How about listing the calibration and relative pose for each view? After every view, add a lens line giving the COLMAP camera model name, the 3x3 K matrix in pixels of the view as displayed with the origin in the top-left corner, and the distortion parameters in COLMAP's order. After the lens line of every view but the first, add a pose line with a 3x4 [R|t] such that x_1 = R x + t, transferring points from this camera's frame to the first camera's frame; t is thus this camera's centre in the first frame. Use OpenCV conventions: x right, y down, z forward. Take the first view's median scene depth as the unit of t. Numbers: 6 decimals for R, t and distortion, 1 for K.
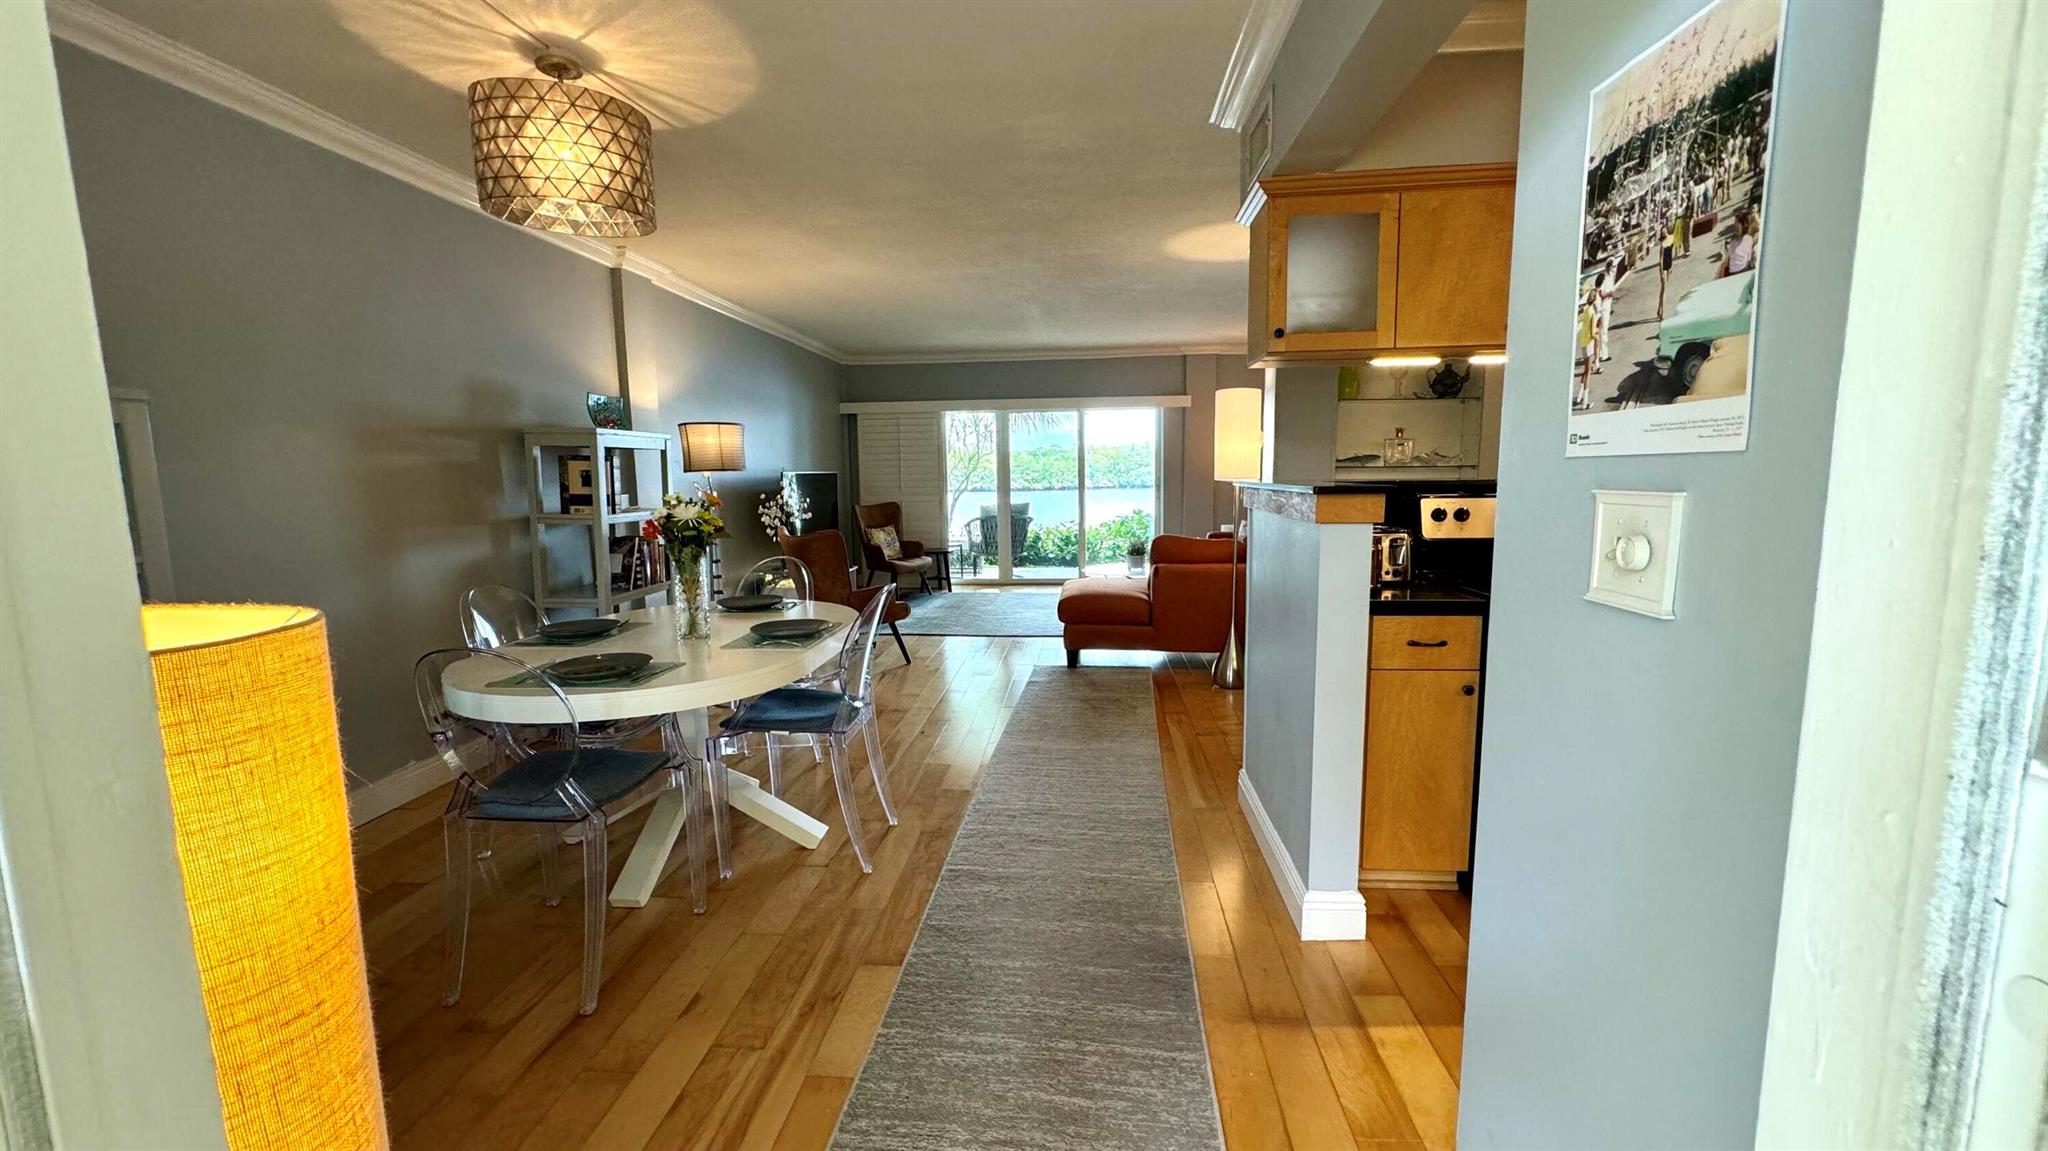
lens RADIAL K [[820.6, 0, 1022.0], [0, 820.6, 579.6], [0, 0, 1]] dist [-0.000890, 0.000902]
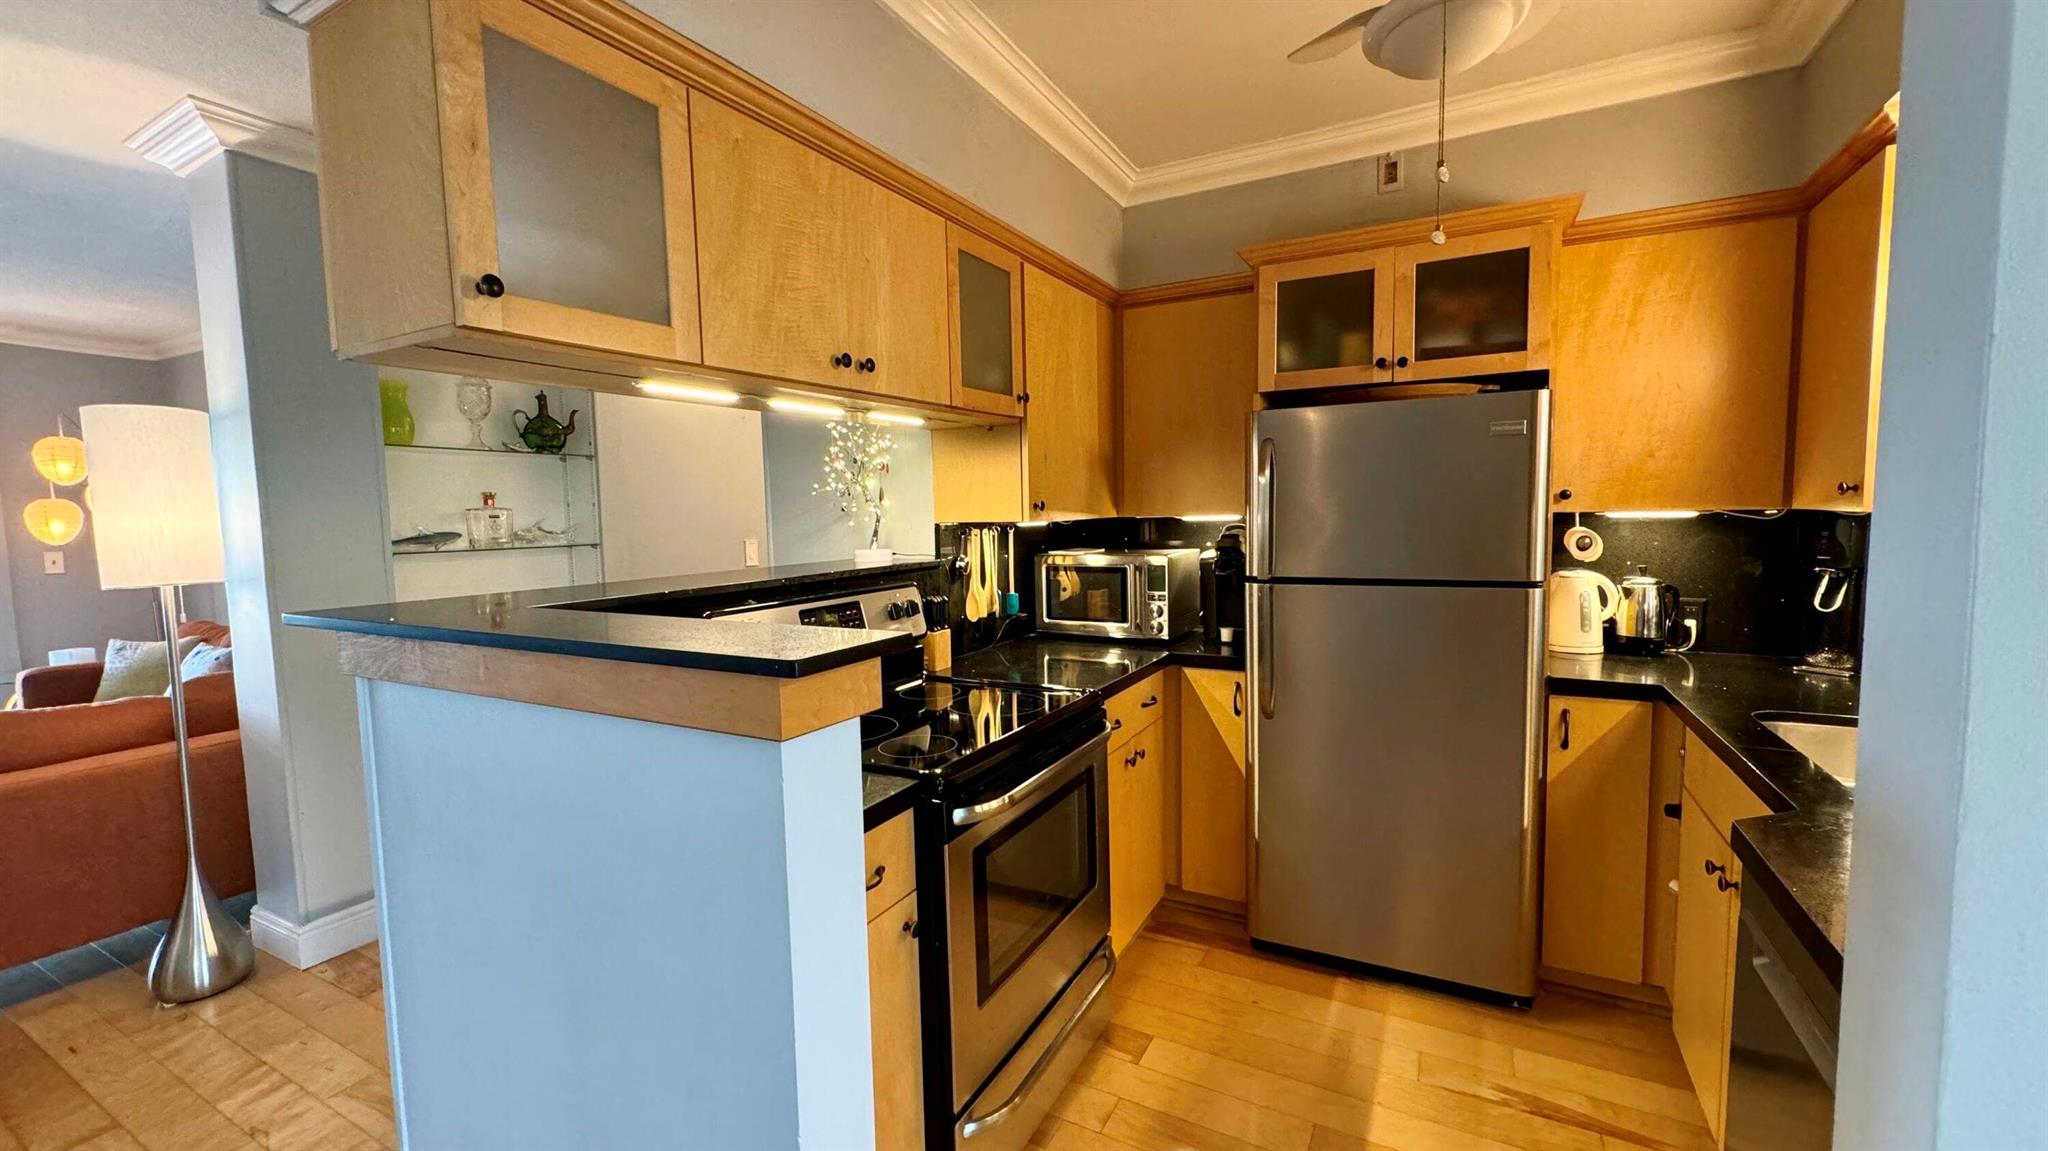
lens RADIAL K [[820.6, 0, 1024.7], [0, 820.6, 572.4], [0, 0, 1]] dist [-0.000890, 0.000902]
pose [[0.402469, -0.066521, 0.913013, 0.016315], [0.136788, 0.990529, 0.011870, -0.076011], [-0.905156, 0.120112, 0.407757, 0.375094]]
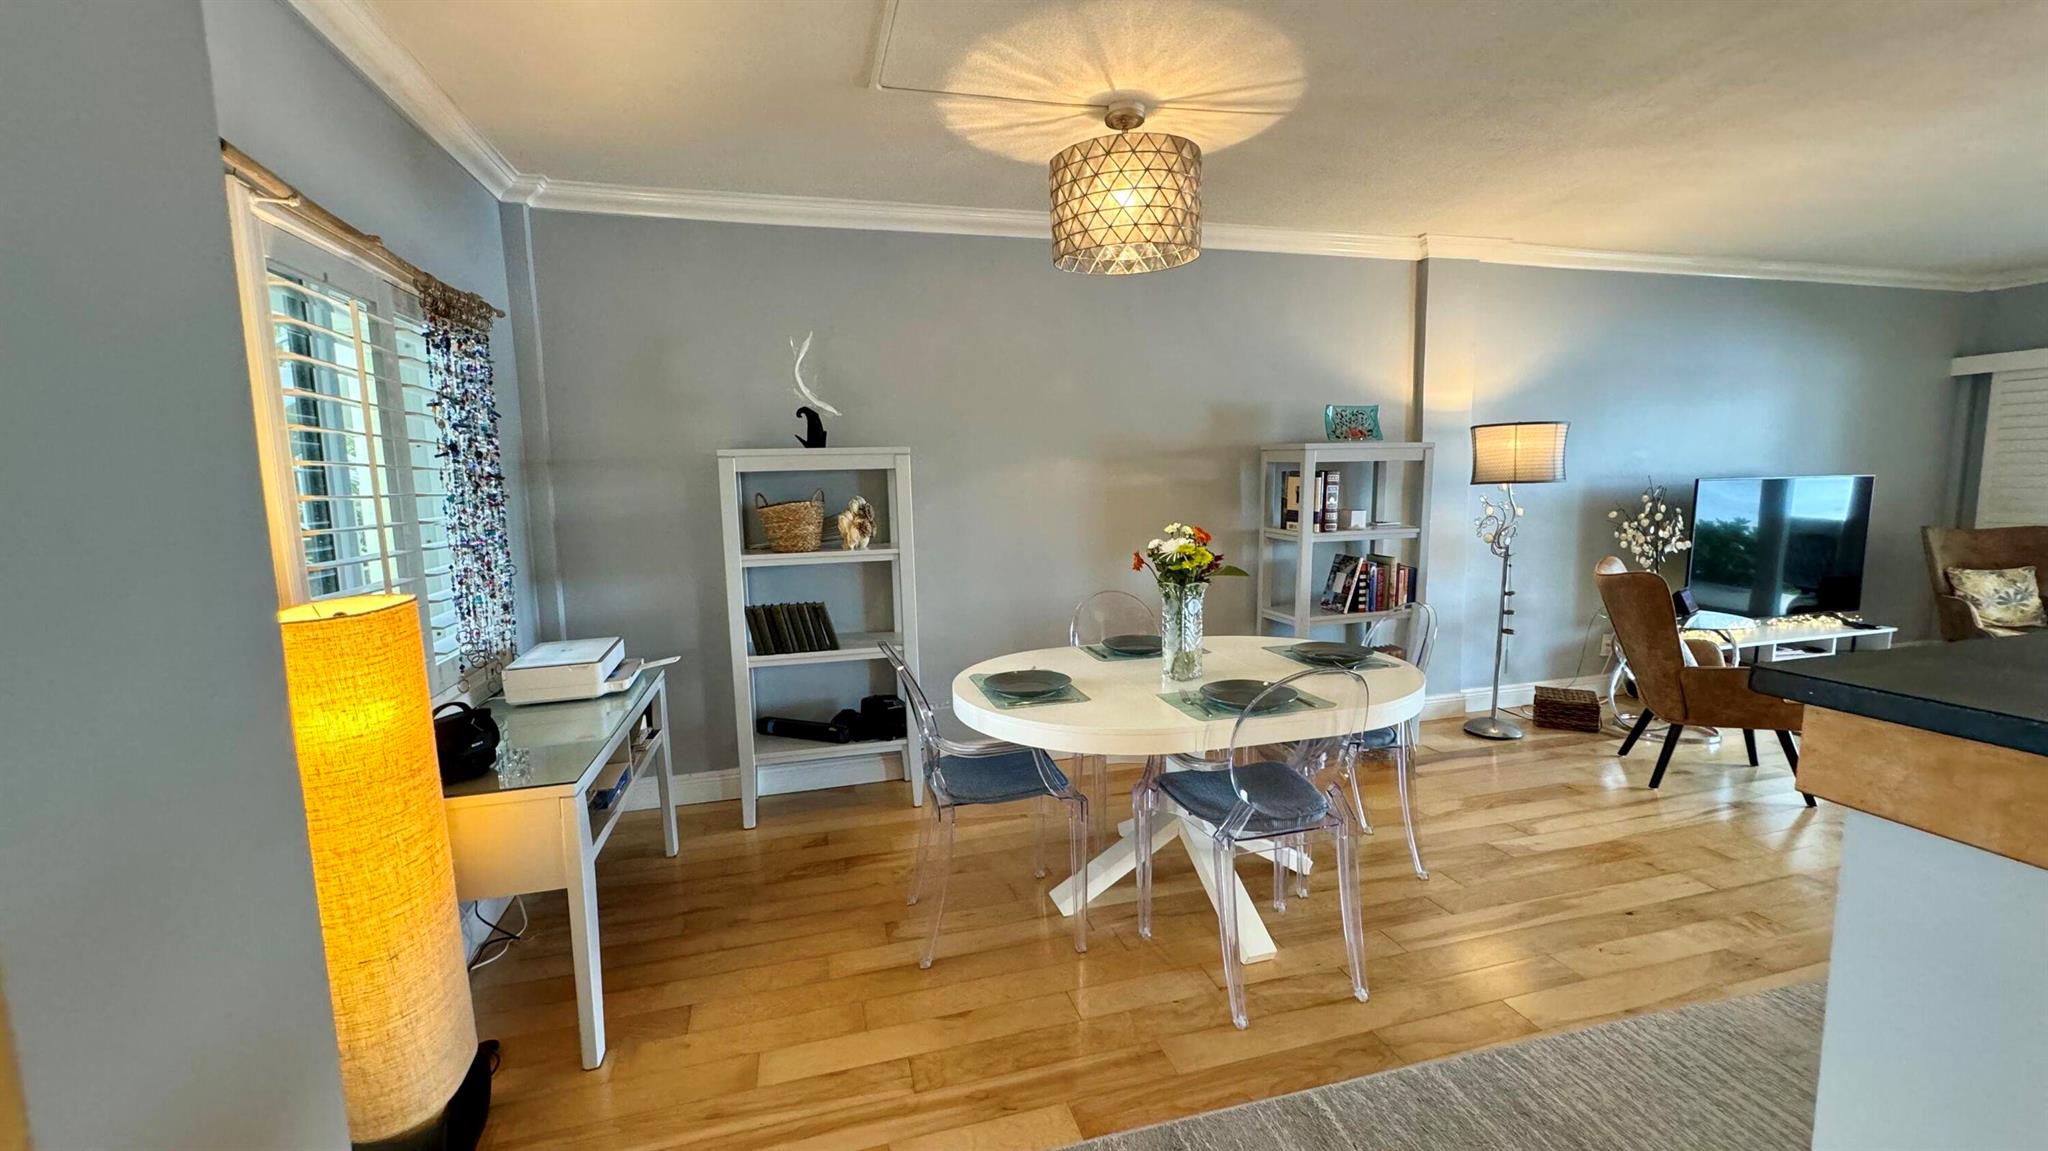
lens RADIAL K [[820.6, 0, 1027.7], [0, 820.6, 576.0], [0, 0, 1]] dist [-0.000890, 0.000902]
pose [[0.344202, 0.120036, -0.931191, 0.283363], [-0.108679, 0.990221, 0.087474, -0.075699], [0.932585, 0.071092, 0.353881, 0.348072]]
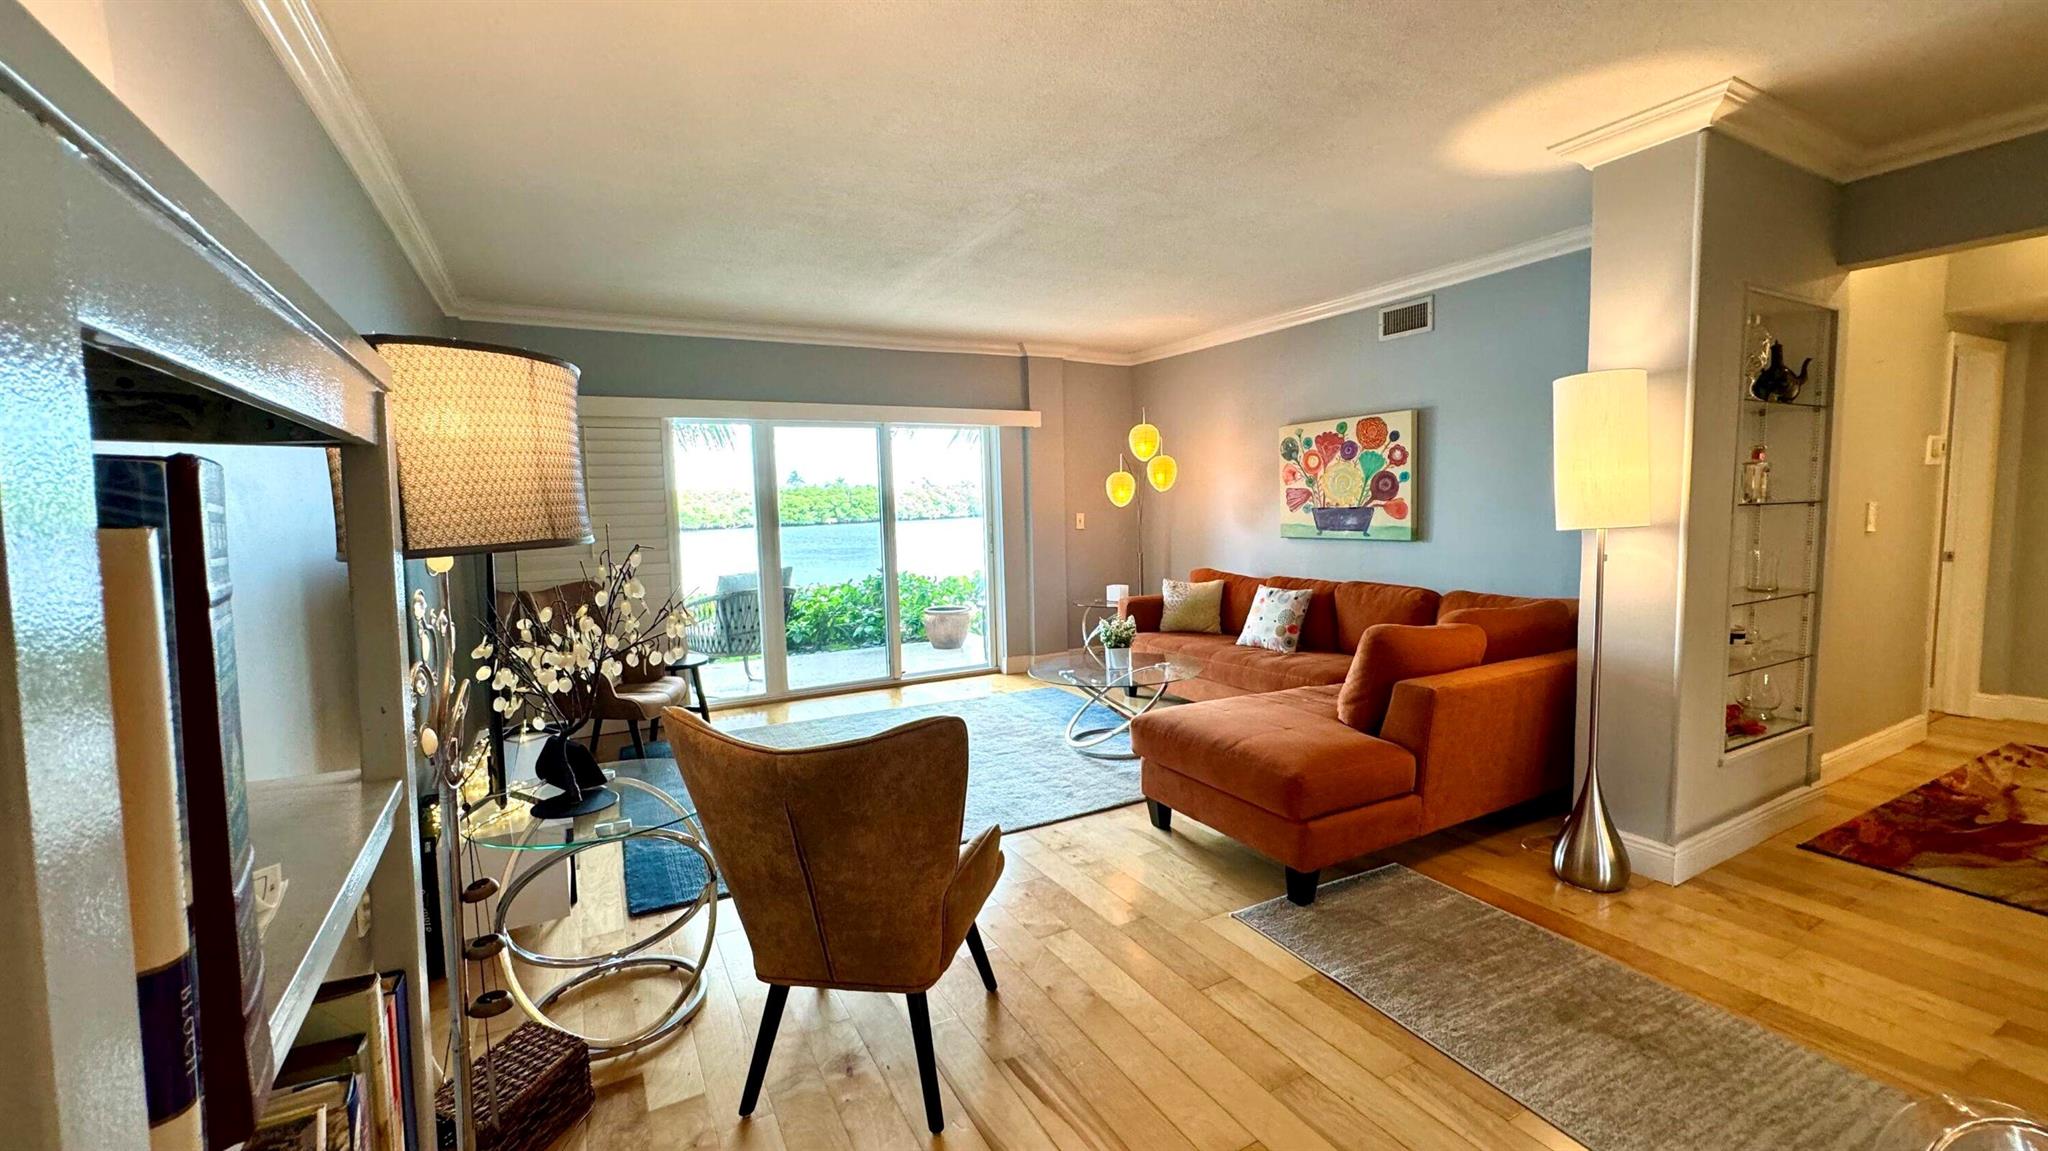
lens RADIAL K [[820.6, 0, 1019.3], [0, 820.6, 575.6], [0, 0, 1]] dist [-0.000890, 0.000902]
pose [[0.833991, -0.056421, 0.548885, -0.474371], [0.086082, 0.995882, -0.028427, -0.128777], [-0.545021, 0.070957, 0.835414, 0.885270]]
